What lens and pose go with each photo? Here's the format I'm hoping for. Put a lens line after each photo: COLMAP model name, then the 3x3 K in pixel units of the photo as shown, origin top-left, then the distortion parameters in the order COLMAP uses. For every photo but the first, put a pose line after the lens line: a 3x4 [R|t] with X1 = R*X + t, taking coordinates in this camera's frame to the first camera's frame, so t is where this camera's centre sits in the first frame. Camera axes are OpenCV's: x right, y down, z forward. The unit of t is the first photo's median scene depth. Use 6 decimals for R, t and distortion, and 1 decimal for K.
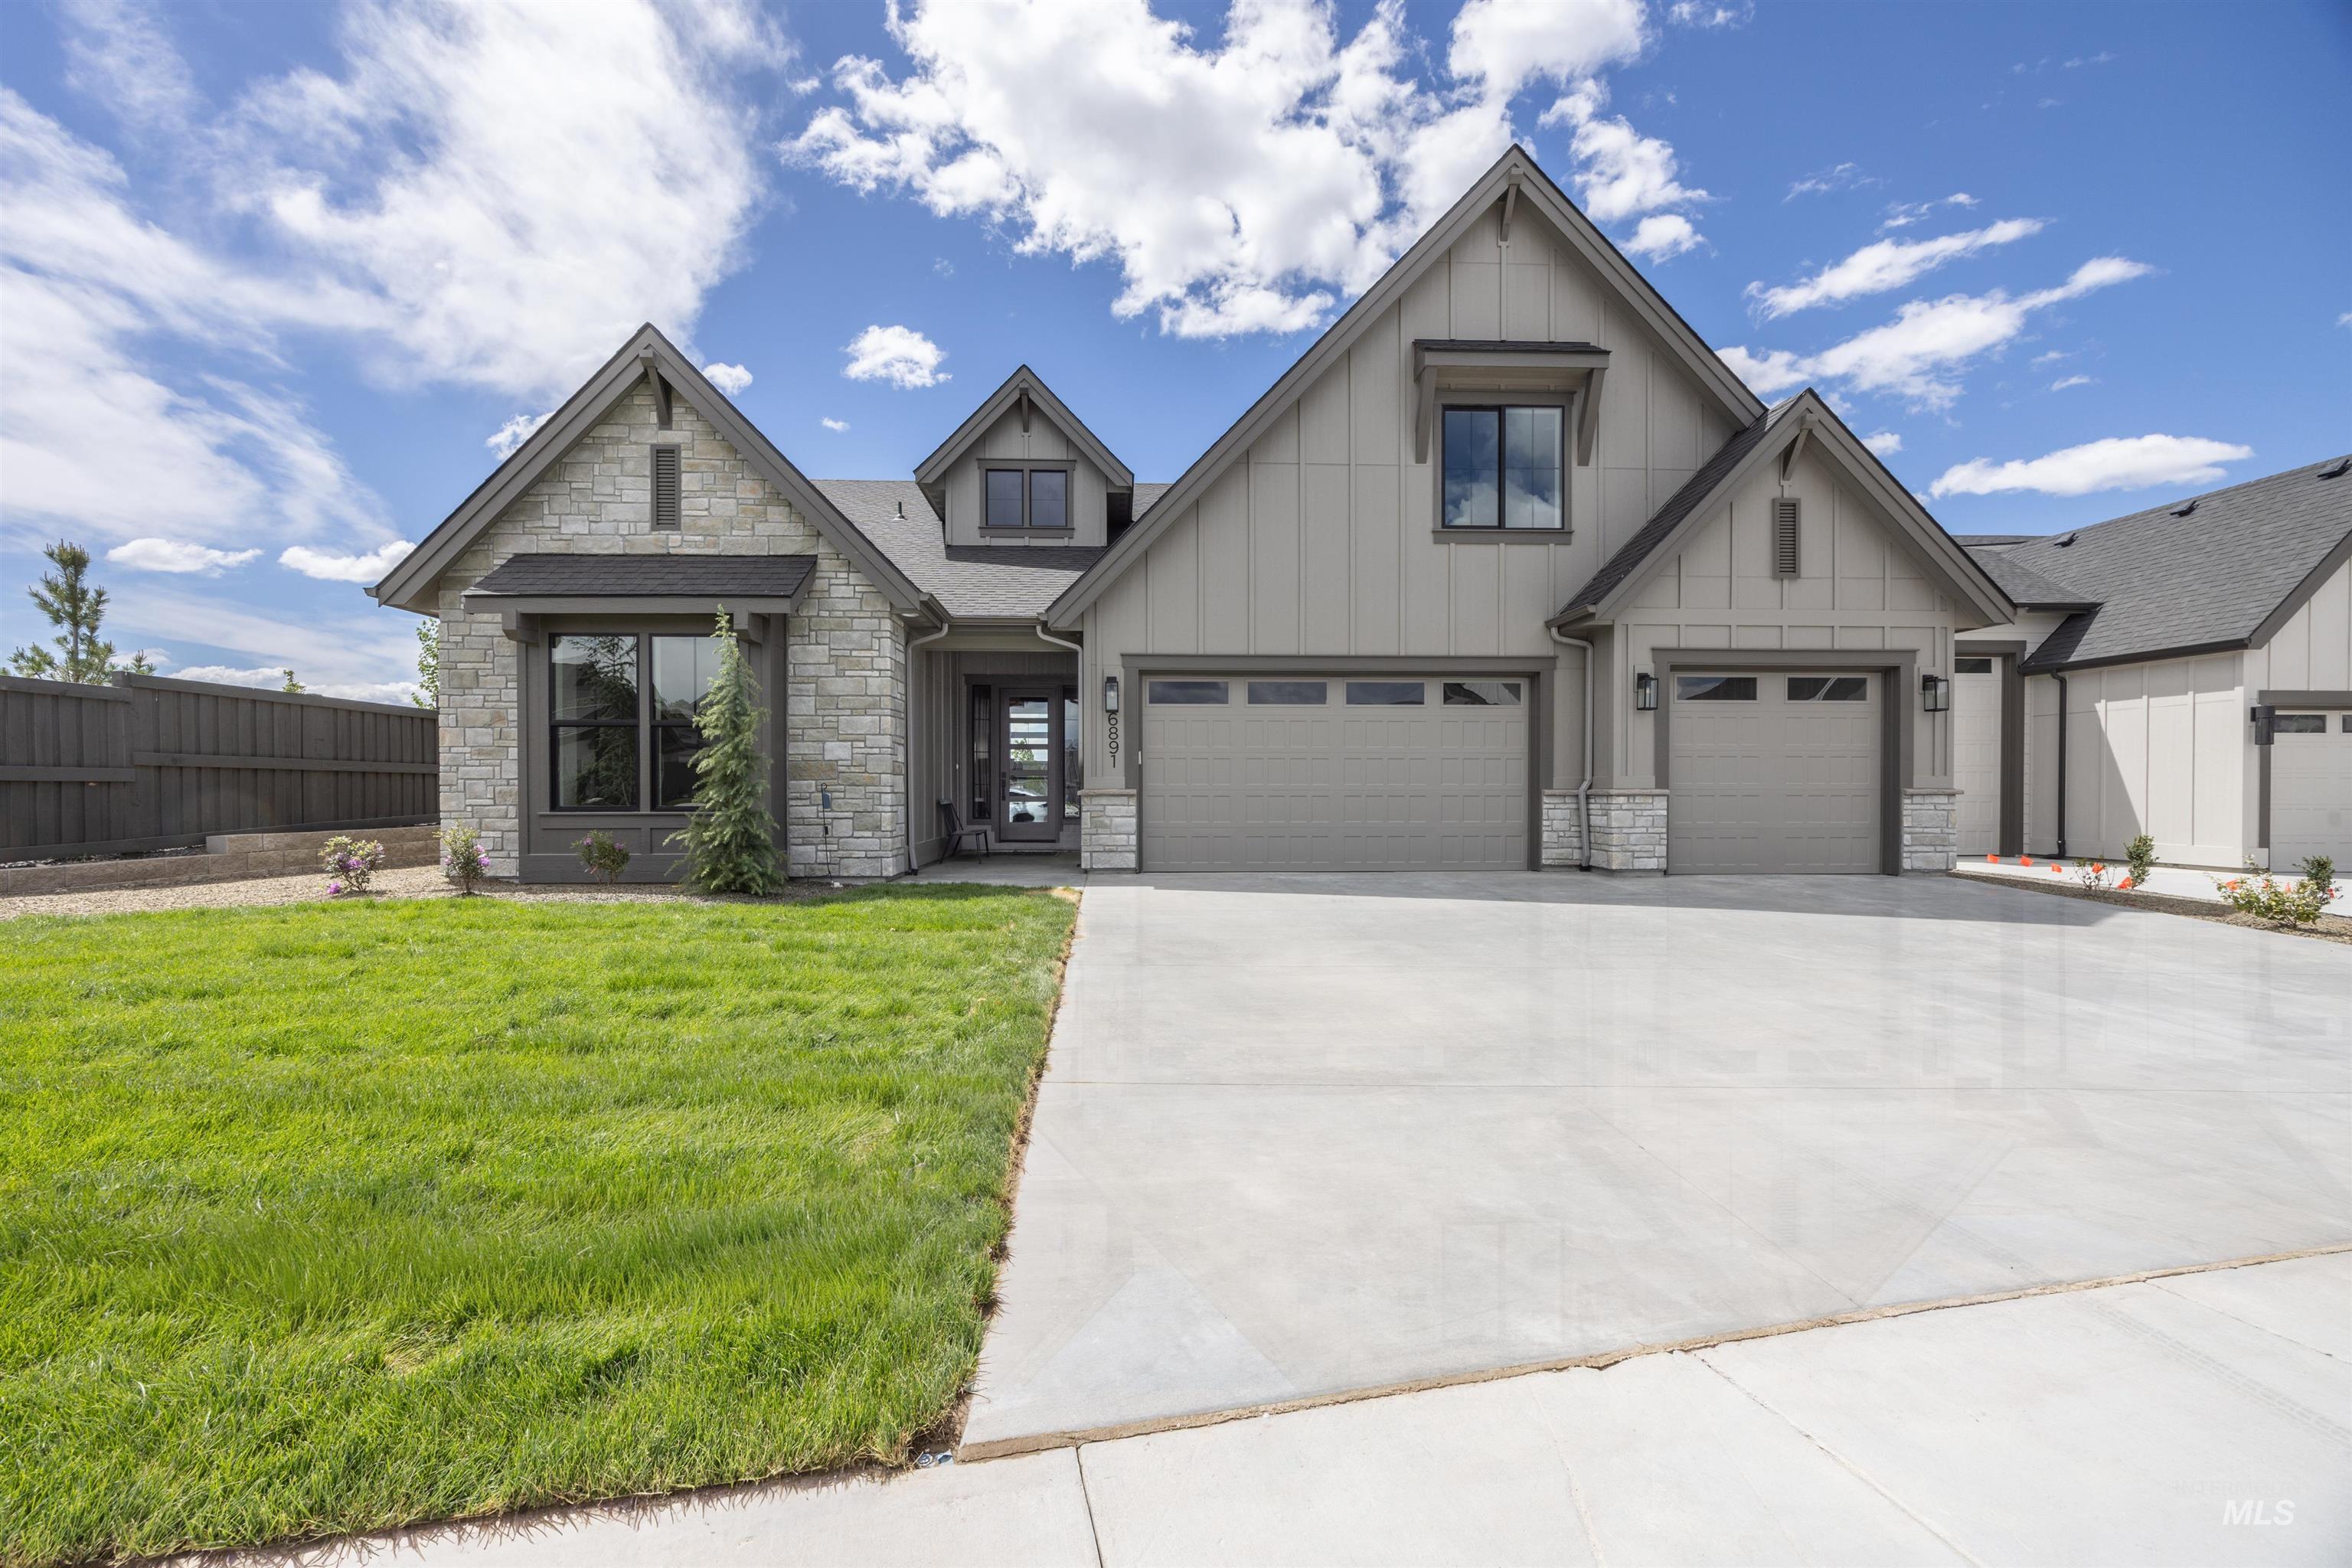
lens RADIAL K [[899.9, 0, 1149.0], [0, 899.9, 795.6], [0, 0, 1]] dist [-0.002941, -0.000319]
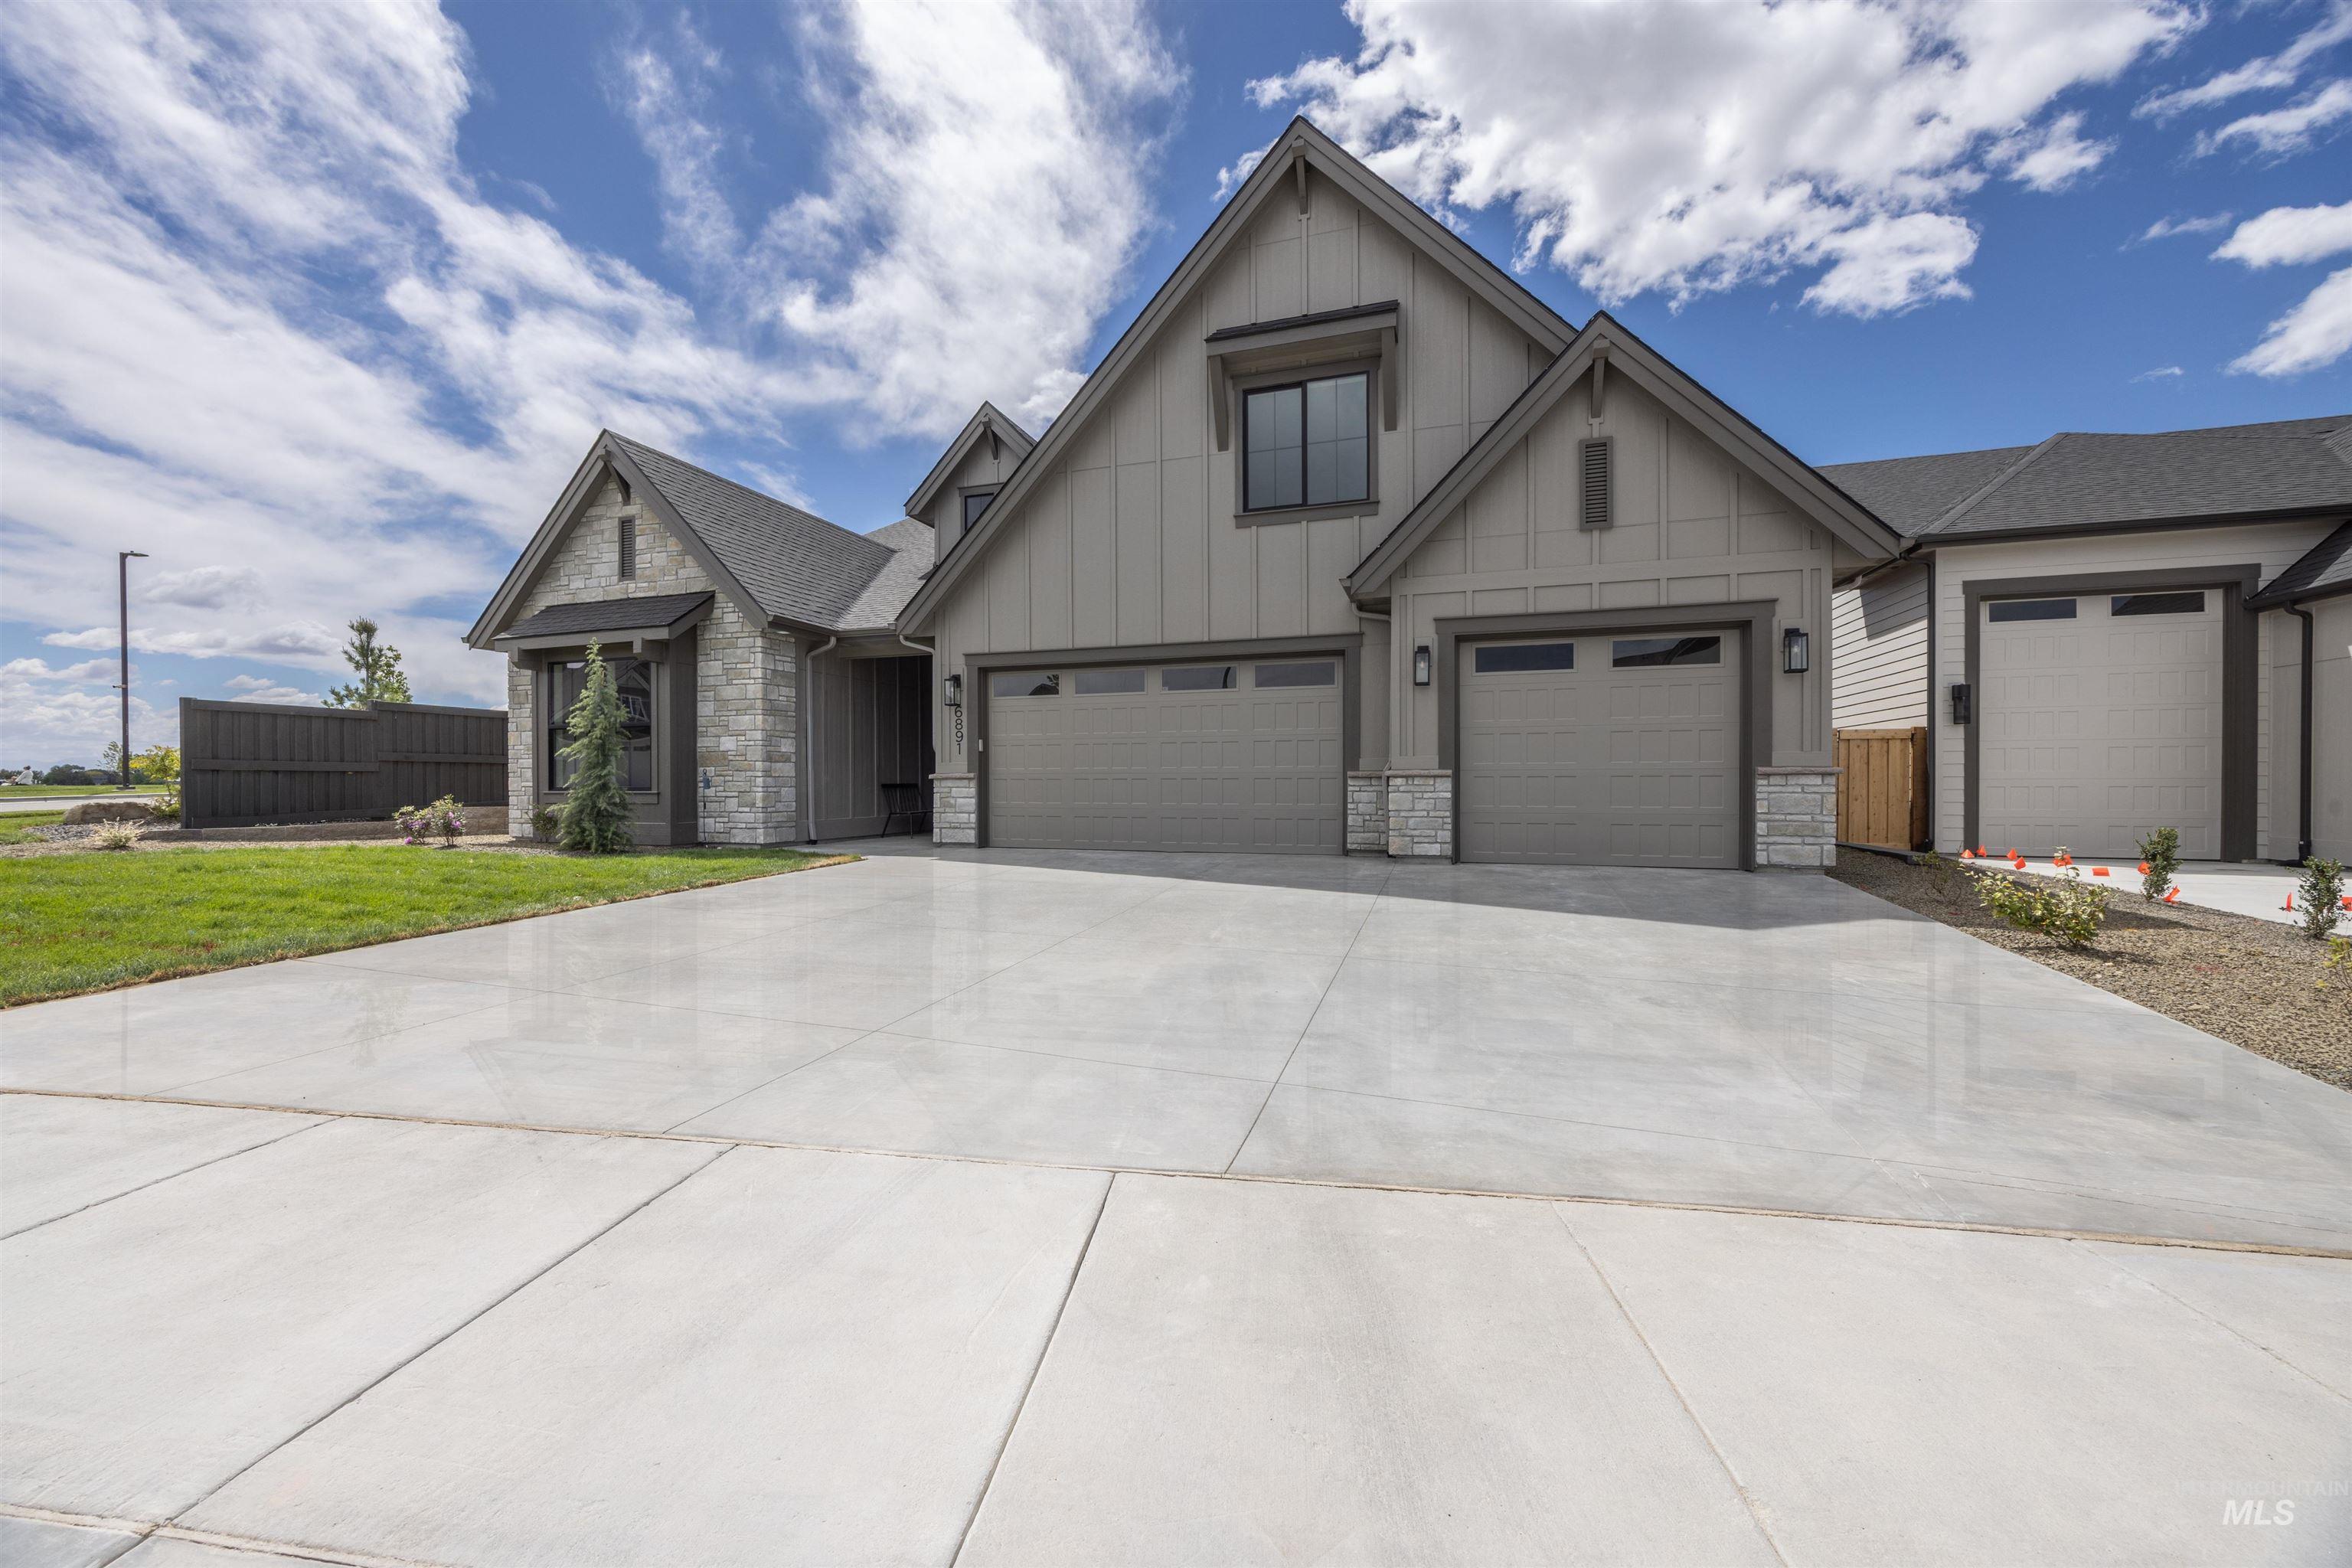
lens RADIAL K [[888.0, 0, 1176.0], [0, 888.0, 784.0], [0, 0, 1]] dist [-0.001136, 0.000020]
pose [[0.937609, -0.001409, -0.347689, 0.620314], [0.000322, 0.999995, -0.003186, 0.010383], [0.347692, 0.002875, 0.937605, 0.043494]]
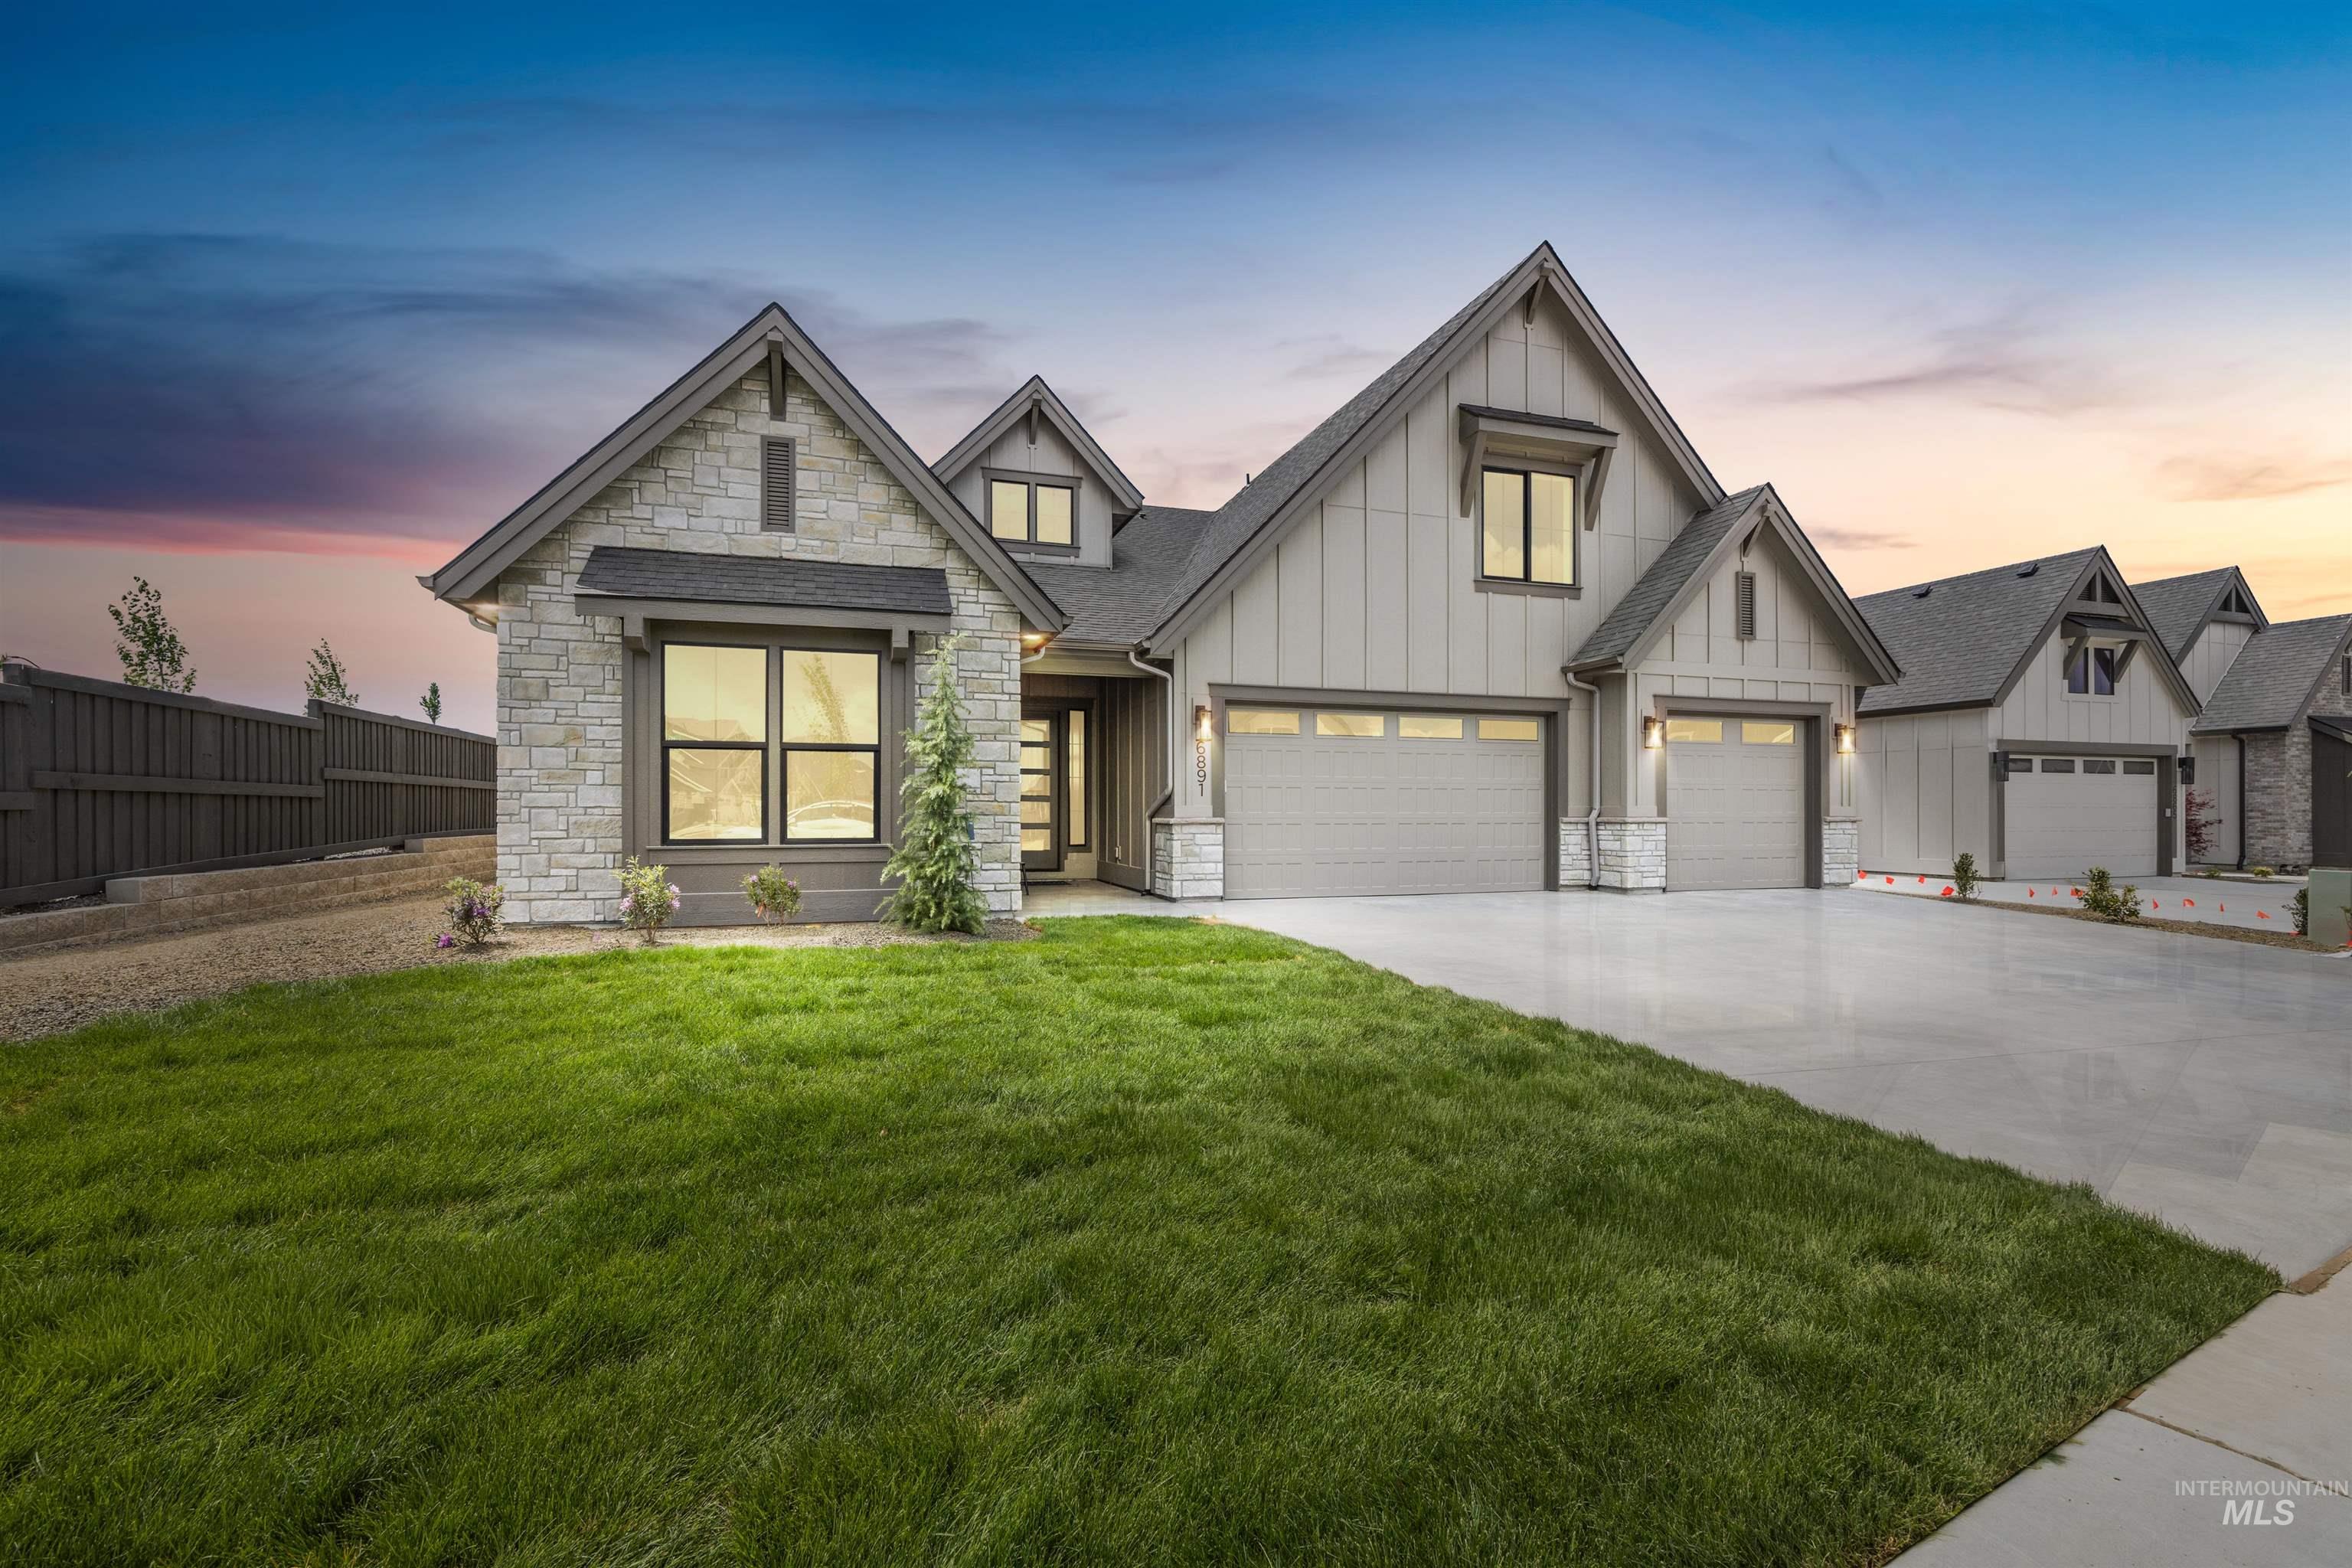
lens RADIAL K [[954.2, 0, 1118.7], [0, 954.2, 804.8], [0, 0, 1]] dist [-0.005028, -0.000269]
pose [[0.968091, 0.002743, 0.250582, -0.403142], [-0.000011, 0.999941, -0.010902, -0.009972], [-0.250597, 0.010552, 0.968034, -0.006328]]
